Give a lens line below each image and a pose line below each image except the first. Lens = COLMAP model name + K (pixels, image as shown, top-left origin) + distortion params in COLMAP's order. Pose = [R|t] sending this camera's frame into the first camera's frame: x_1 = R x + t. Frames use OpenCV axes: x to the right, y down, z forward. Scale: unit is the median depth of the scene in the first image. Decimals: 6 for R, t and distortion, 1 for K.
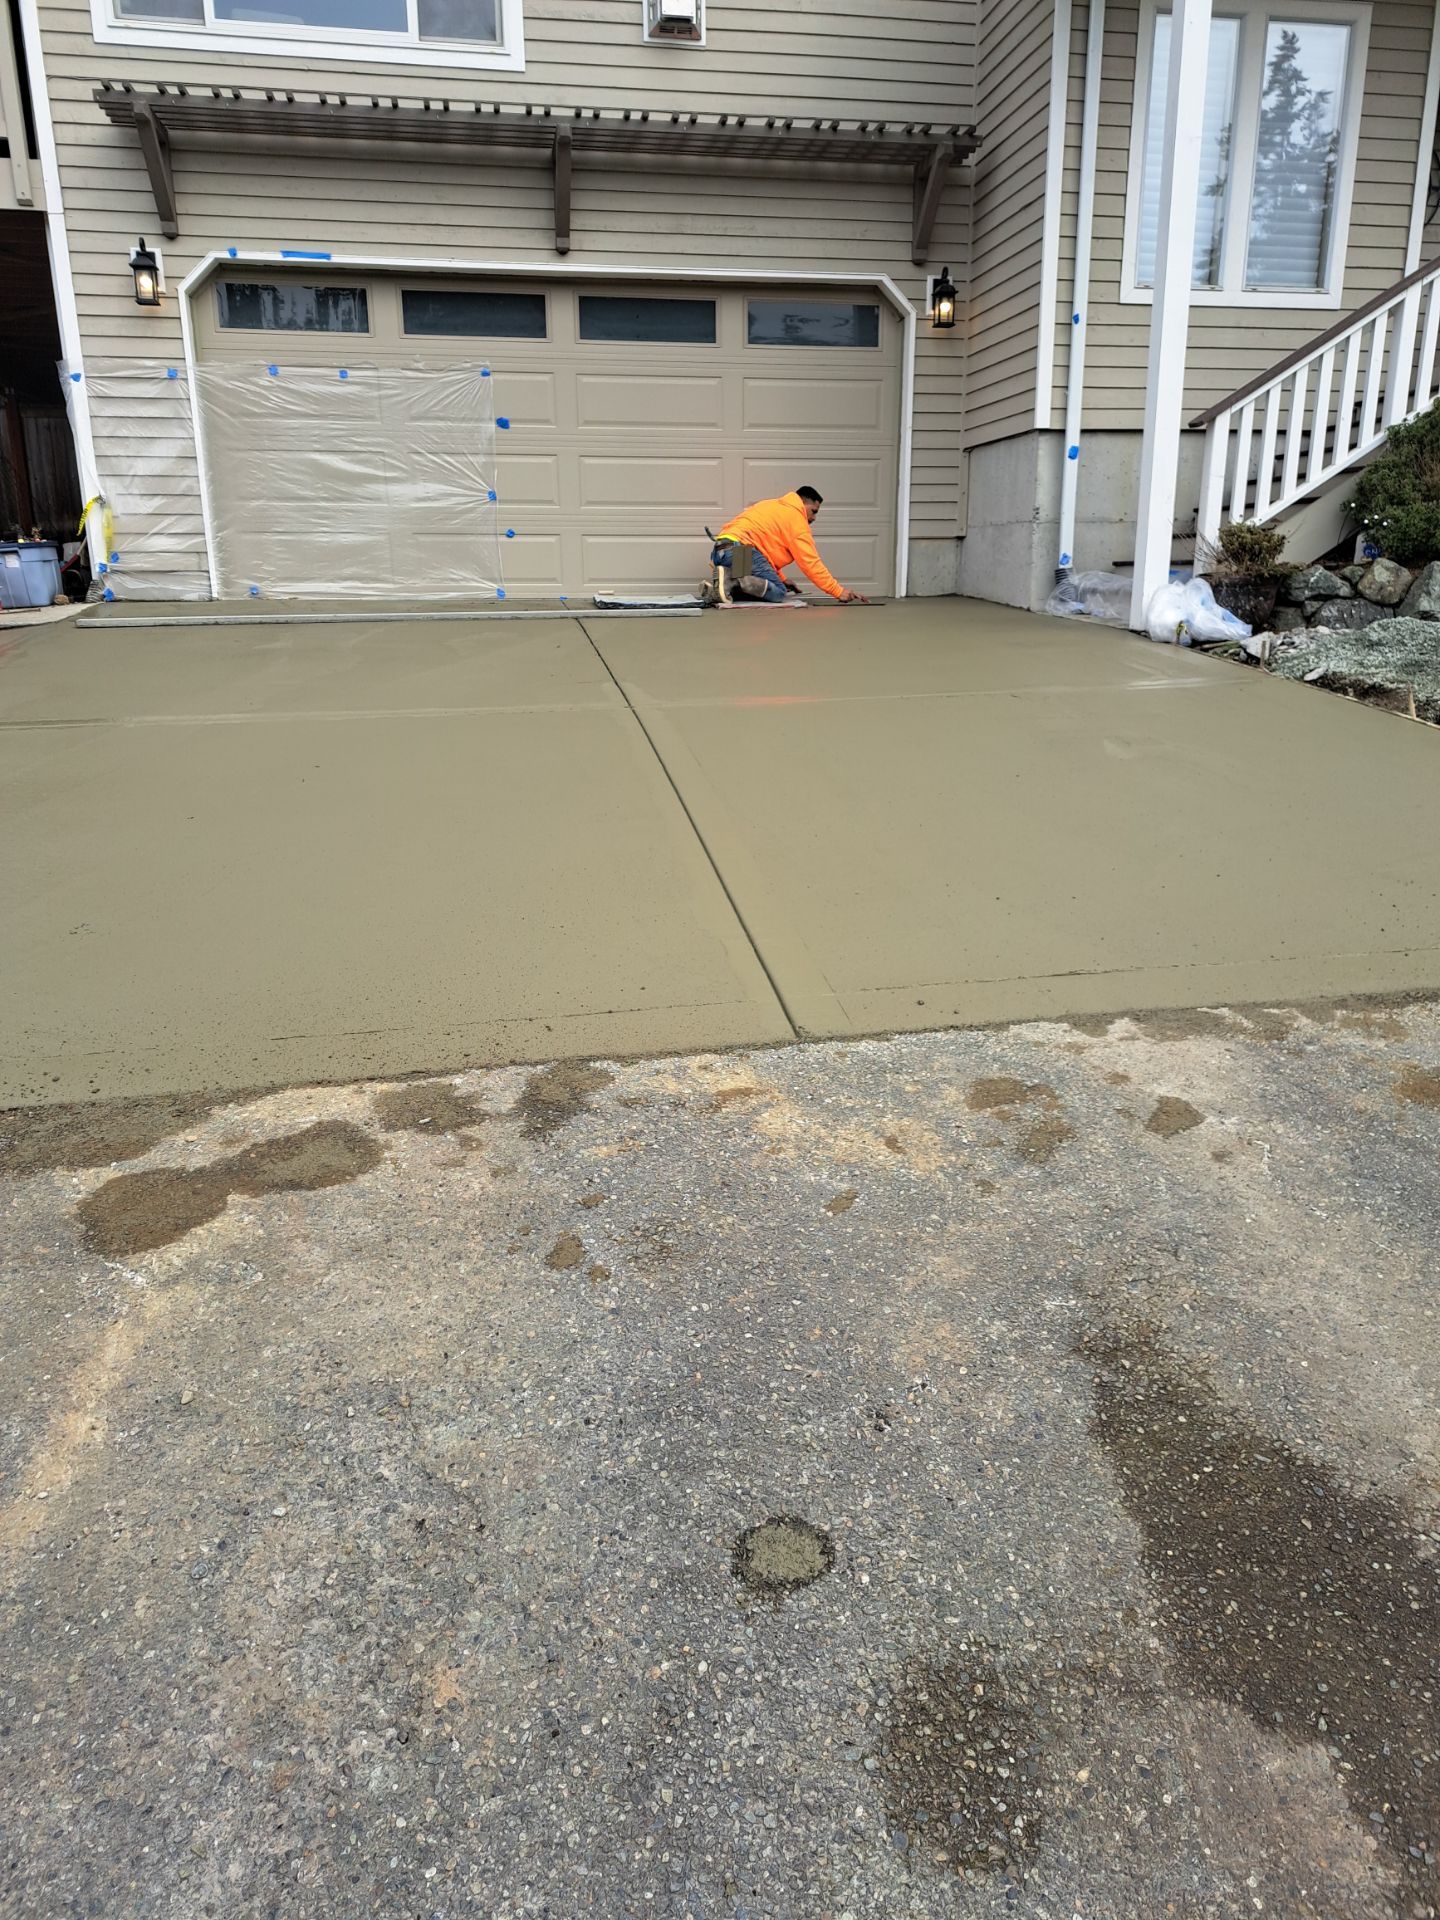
lens RADIAL K [[1408.8, 0, 720.0], [0, 1408.8, 960.0], [0, 0, 1]] dist [0.059331, -0.073475]
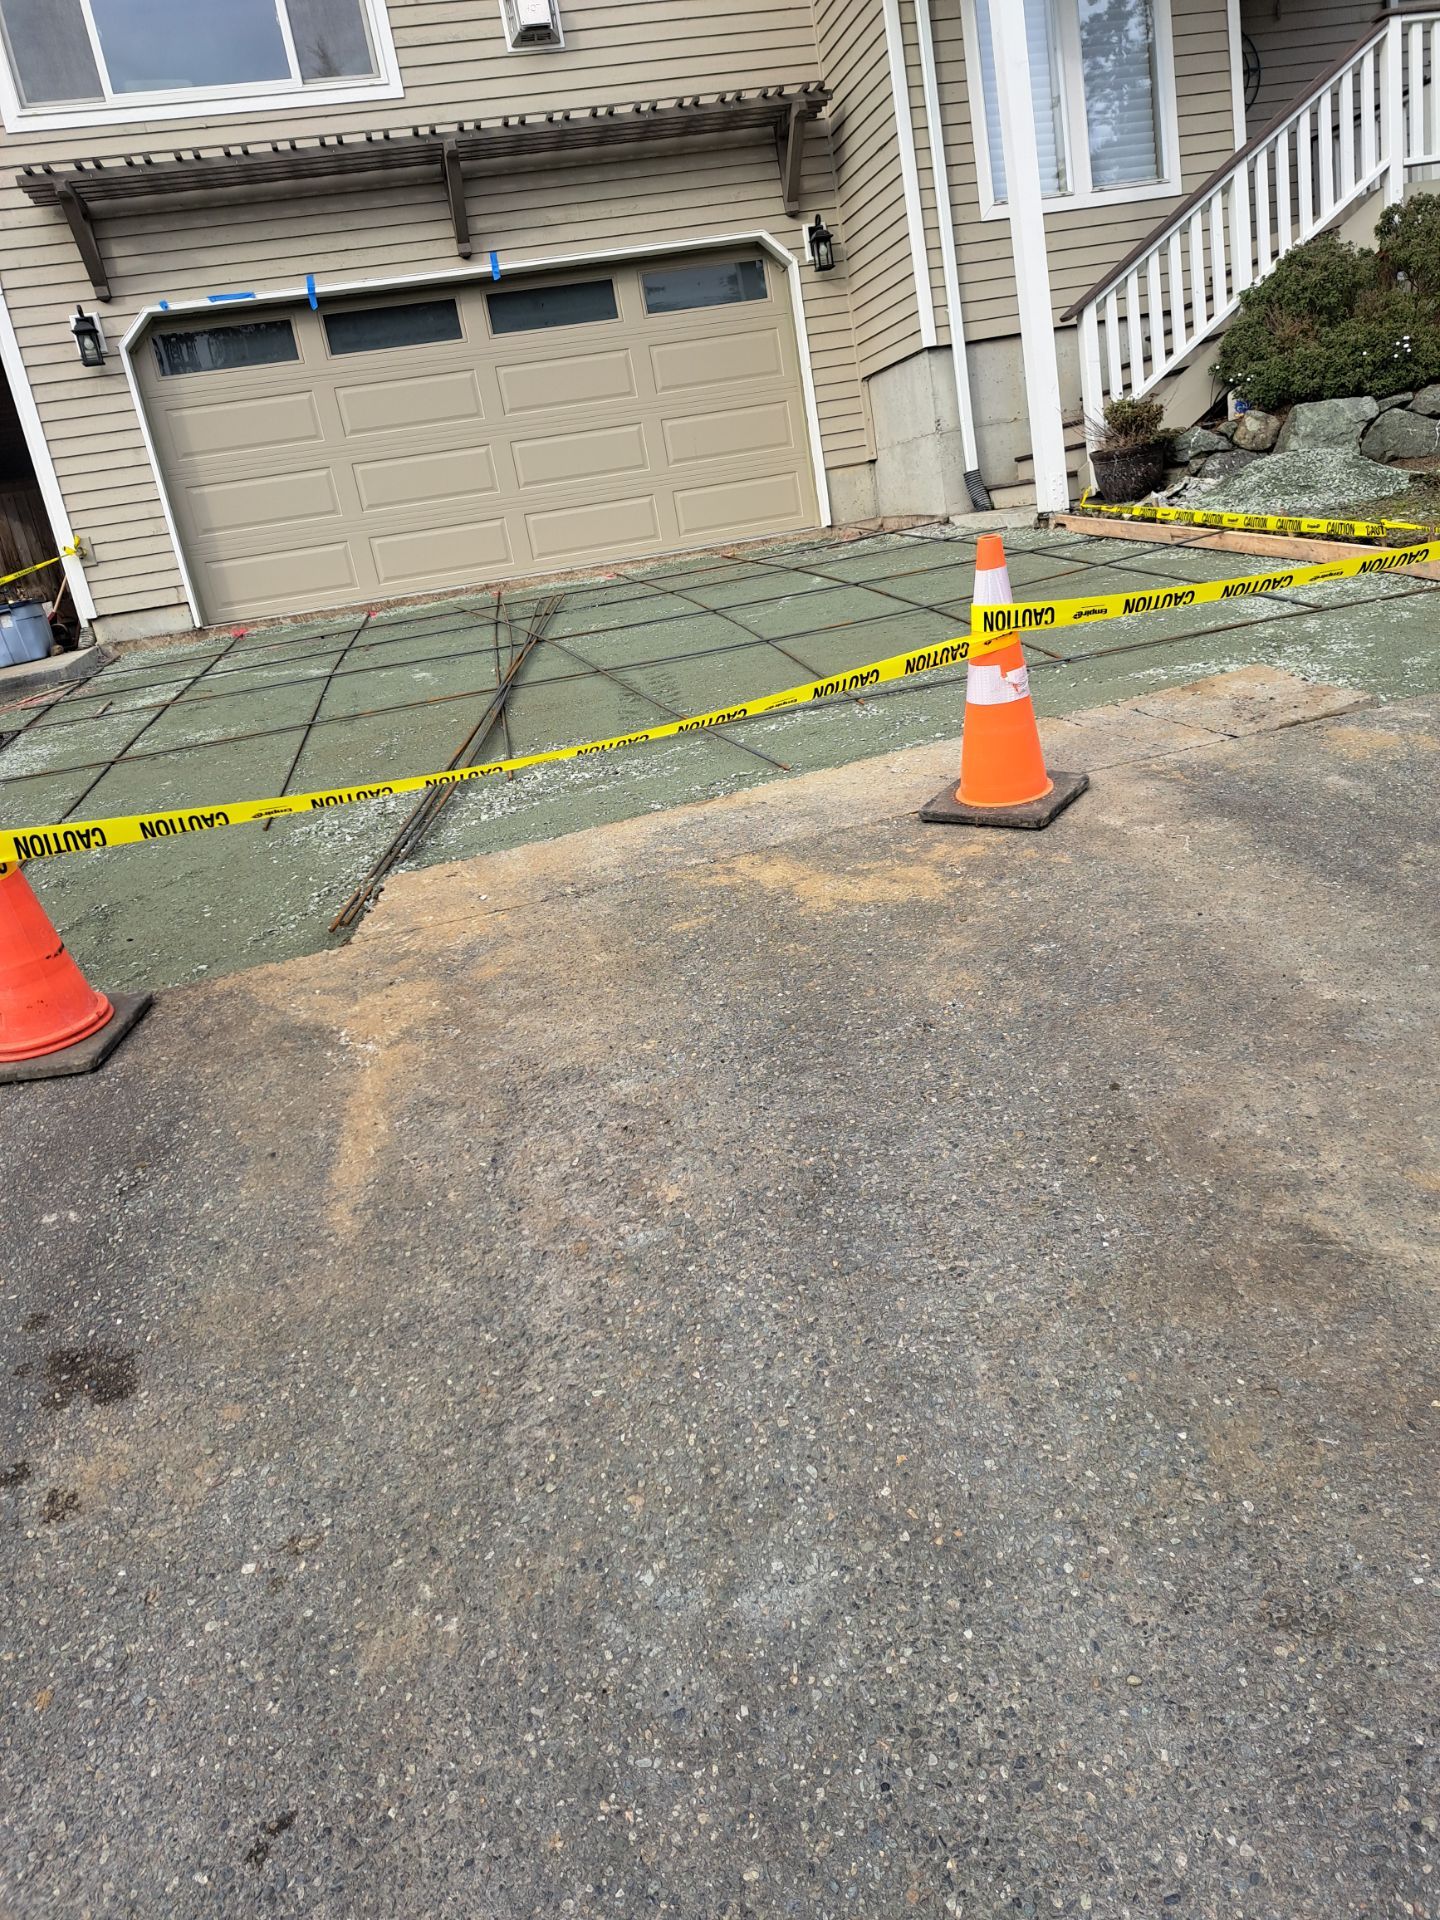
lens RADIAL K [[1409.7, 0, 714.4], [0, 1409.7, 933.7], [0, 0, 1]] dist [0.064432, -0.080138]
pose [[0.986537, -0.163239, 0.009921, -0.021358], [0.163254, 0.986584, -0.000688, 0.045010], [-0.009676, 0.002298, 0.999951, -0.090233]]
